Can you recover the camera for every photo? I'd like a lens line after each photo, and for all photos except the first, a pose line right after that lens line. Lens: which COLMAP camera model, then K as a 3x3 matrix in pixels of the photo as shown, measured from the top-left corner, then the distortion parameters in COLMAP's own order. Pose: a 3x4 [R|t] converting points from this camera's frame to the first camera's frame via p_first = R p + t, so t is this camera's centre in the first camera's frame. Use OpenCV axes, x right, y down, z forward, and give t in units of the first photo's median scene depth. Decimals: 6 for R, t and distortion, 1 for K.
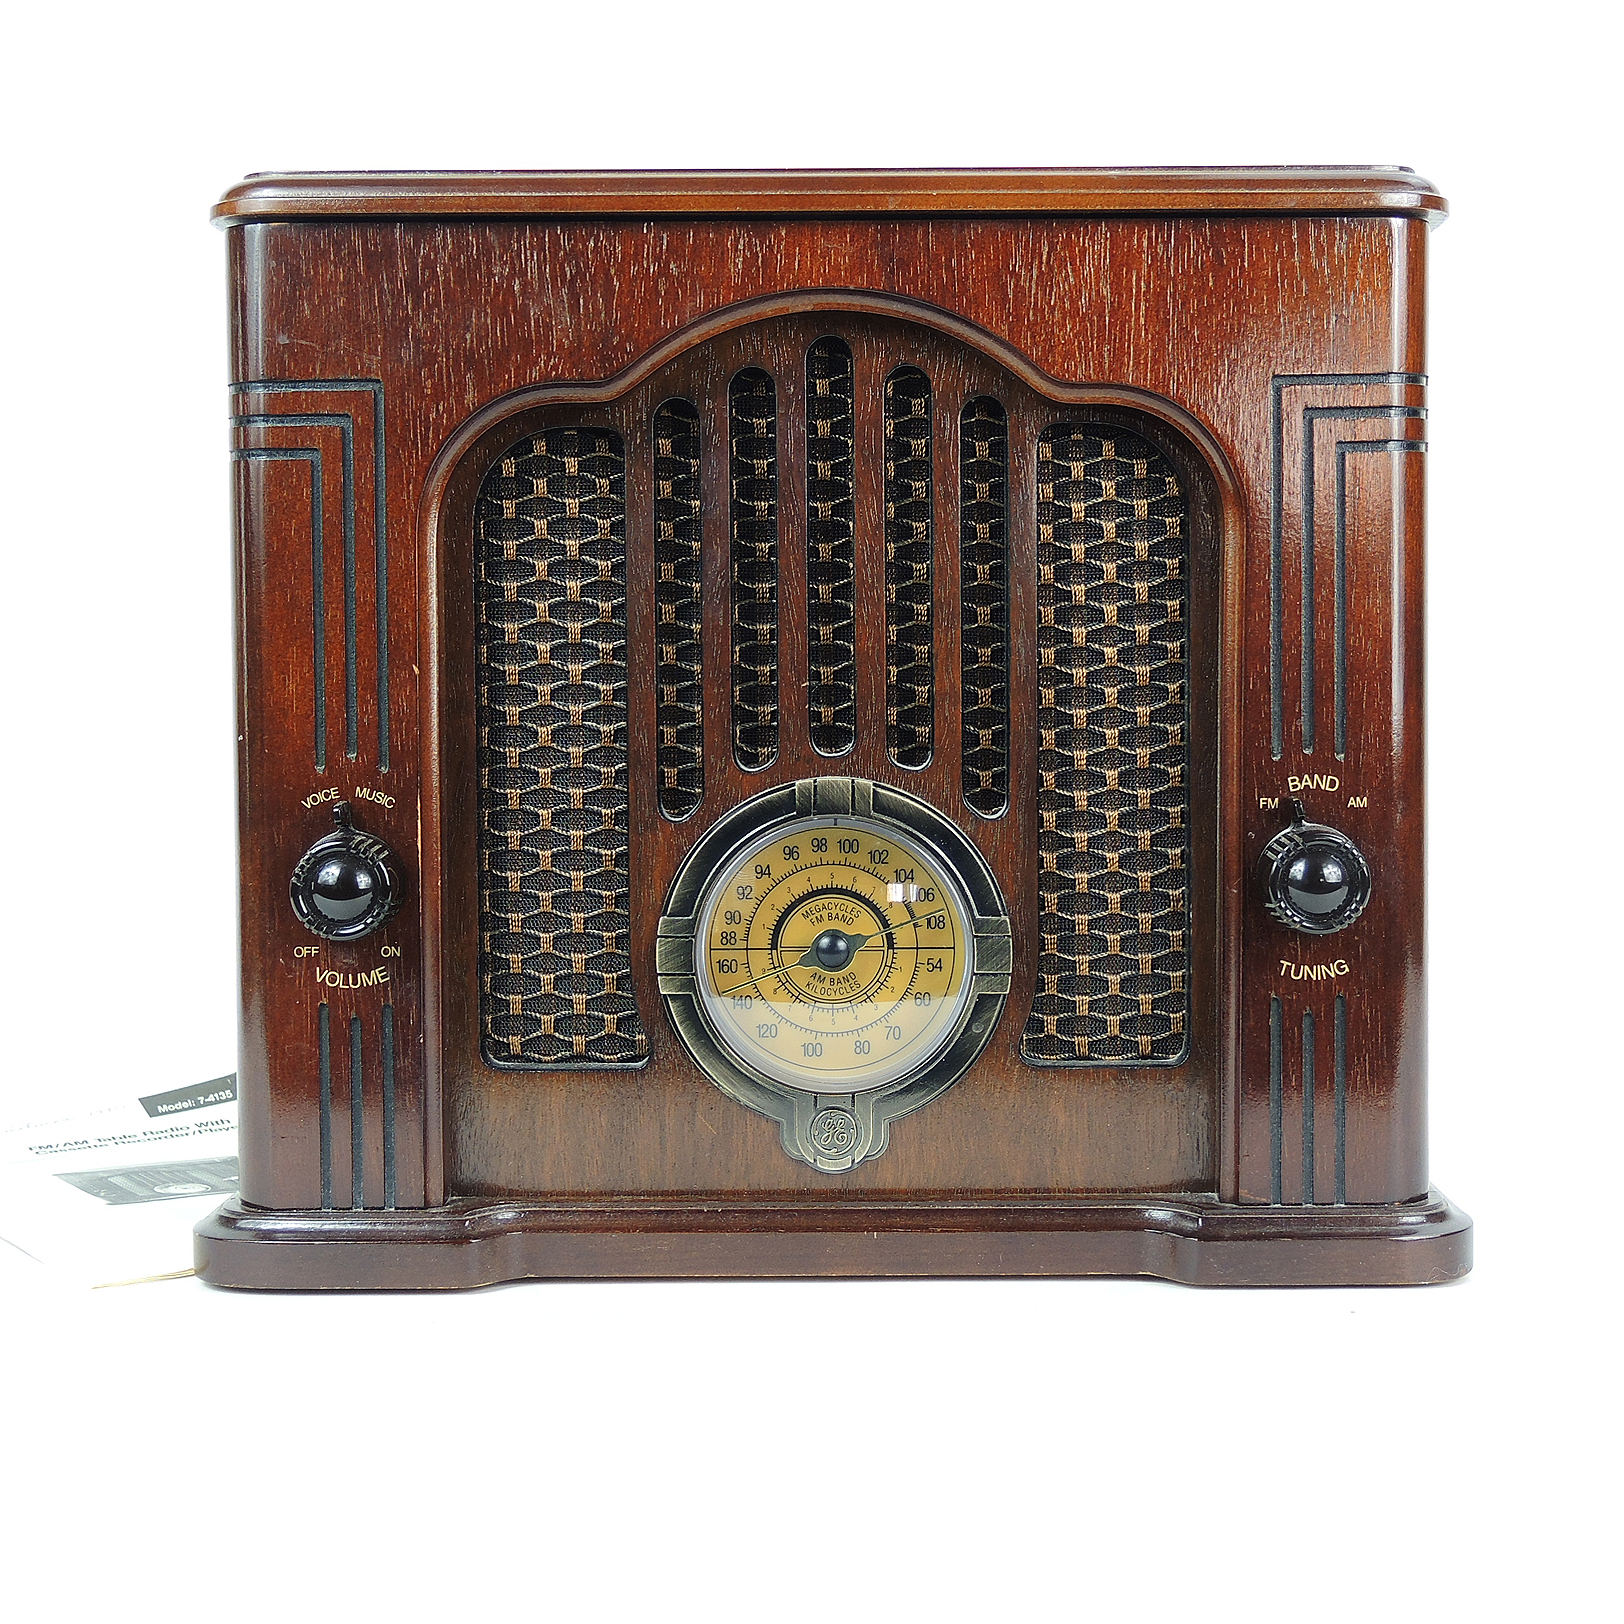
lens RADIAL K [[2430.5, 0, 812.0], [0, 2430.5, 812.0], [0, 0, 1]] dist [-0.006480, 0.065392]
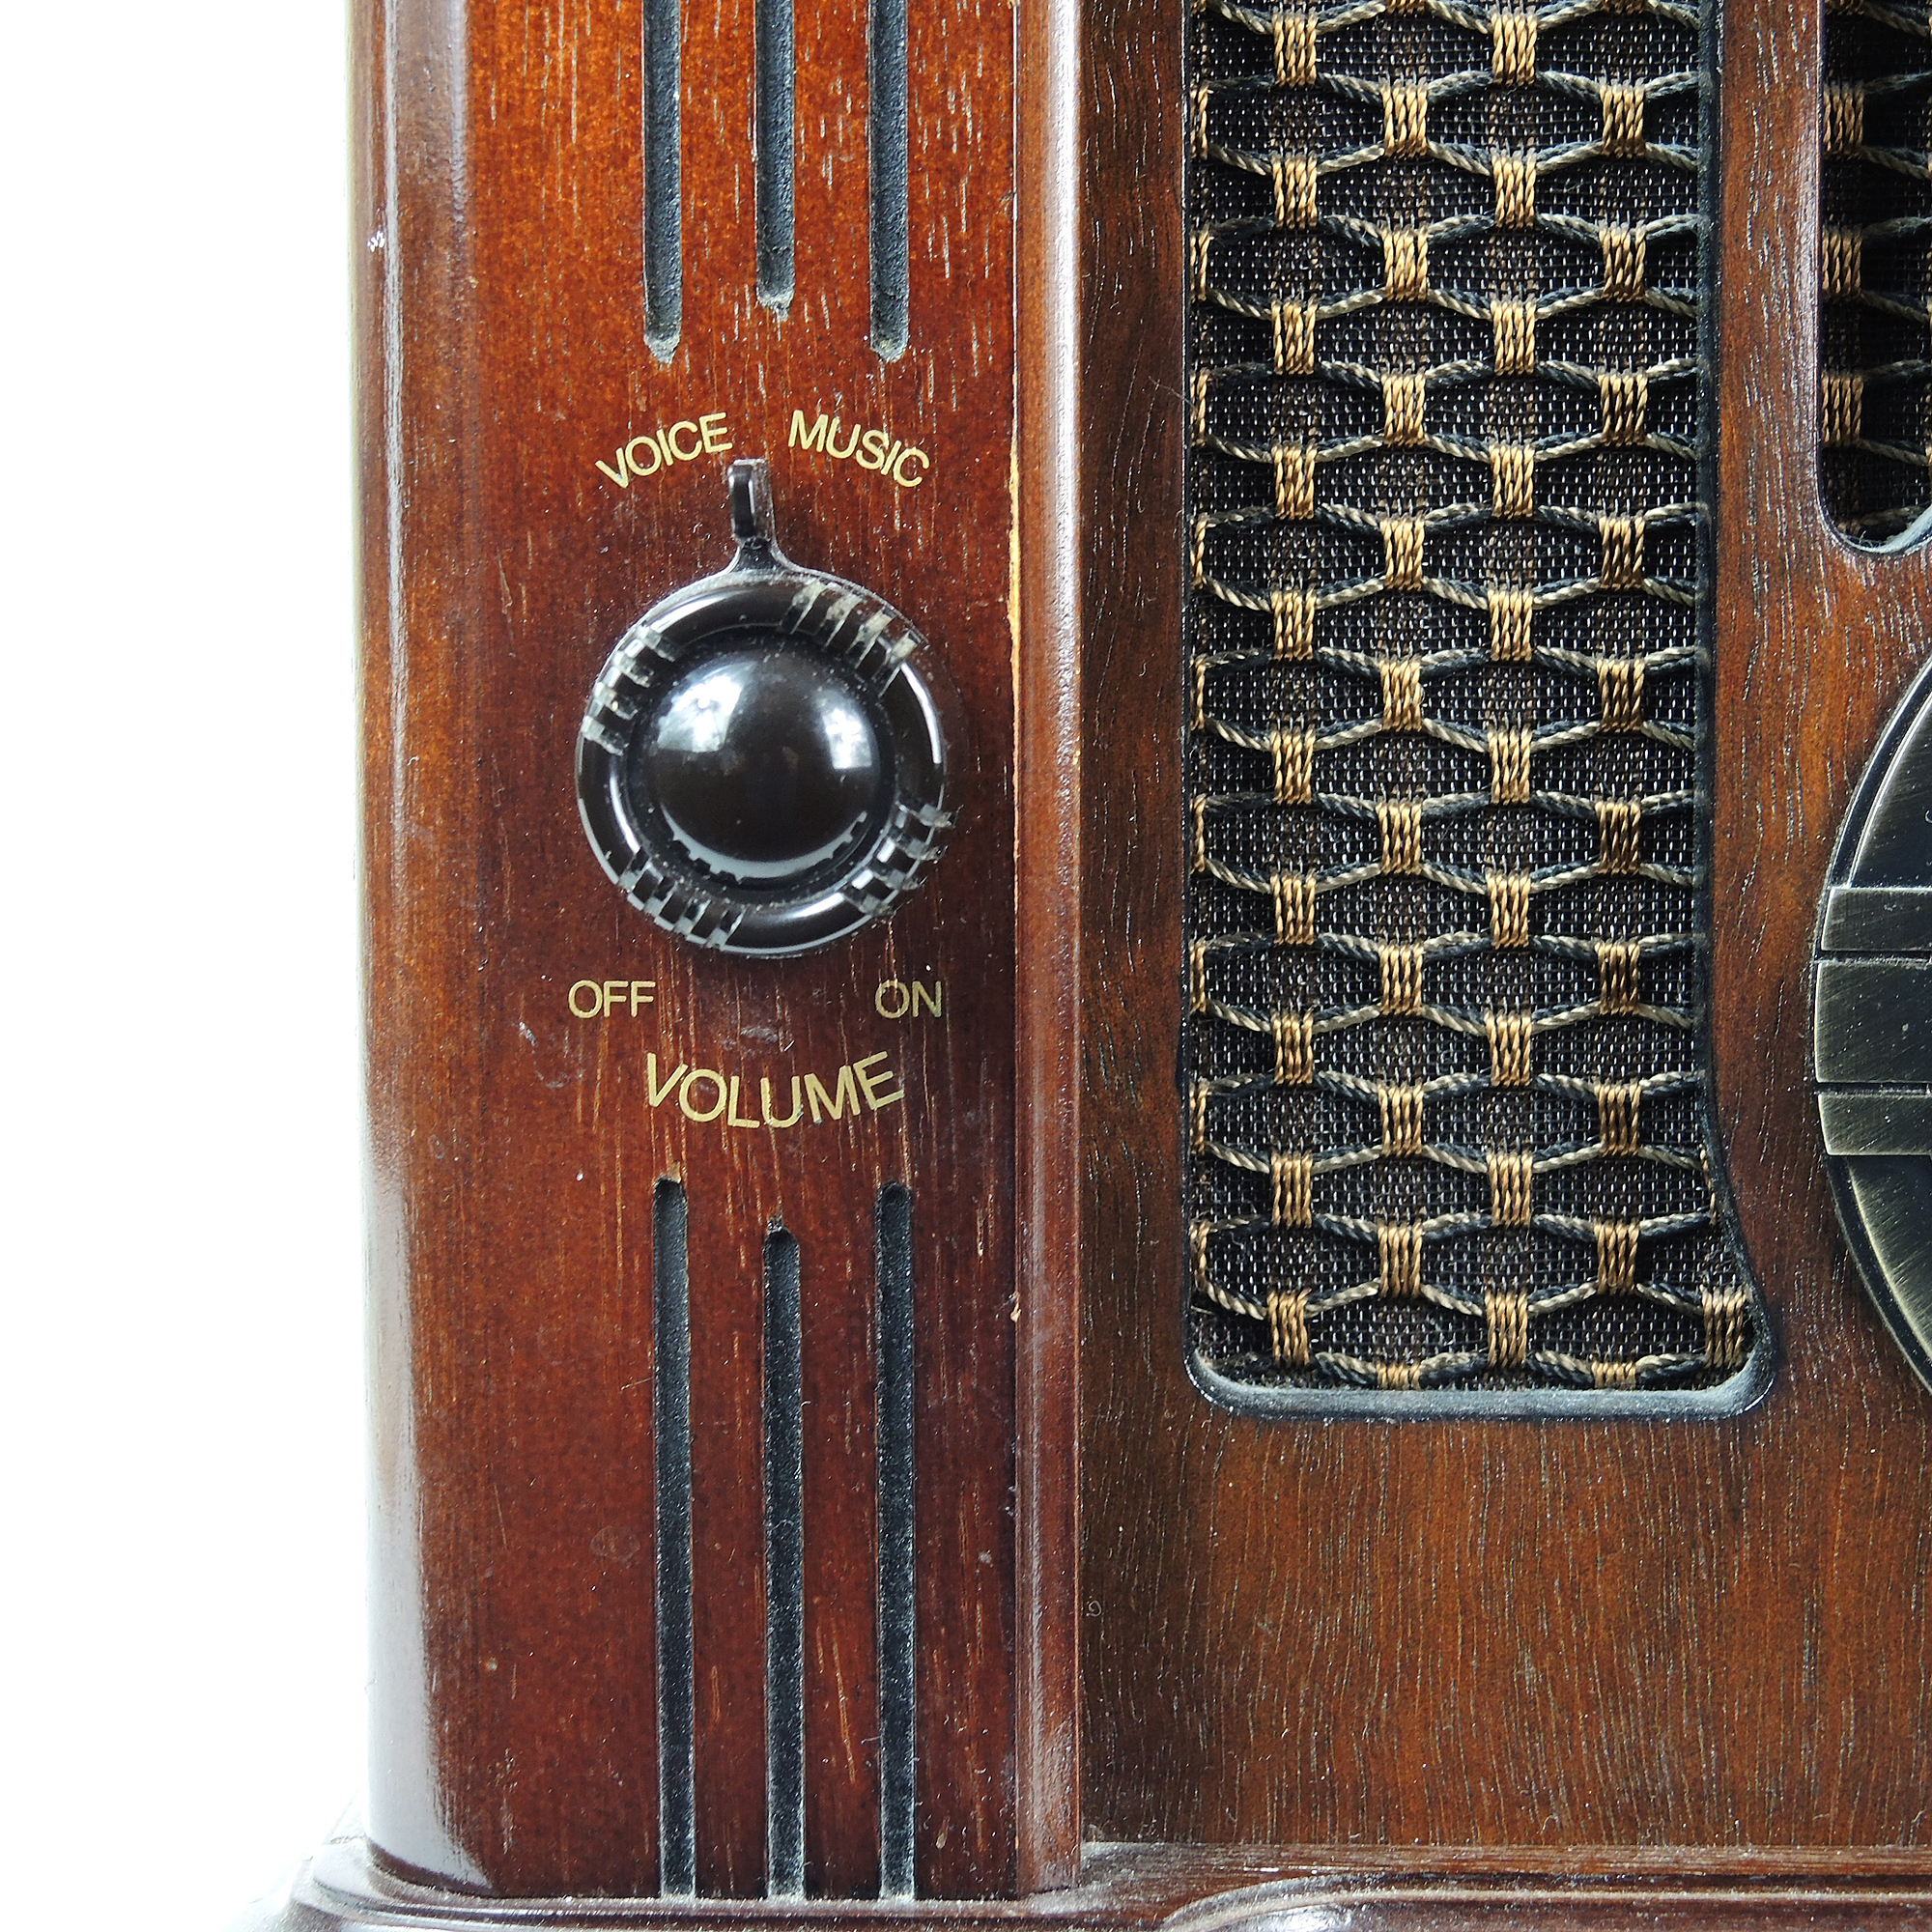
lens RADIAL K [[4369.3, 0, 966.0], [0, 4369.3, 966.0], [0, 0, 1]] dist [-0.068100, -0.339491]
pose [[0.999773, 0.004918, -0.020720, -0.156398], [-0.004327, 0.999584, 0.028500, 0.039144], [0.020852, -0.028404, 0.999379, 0.494515]]
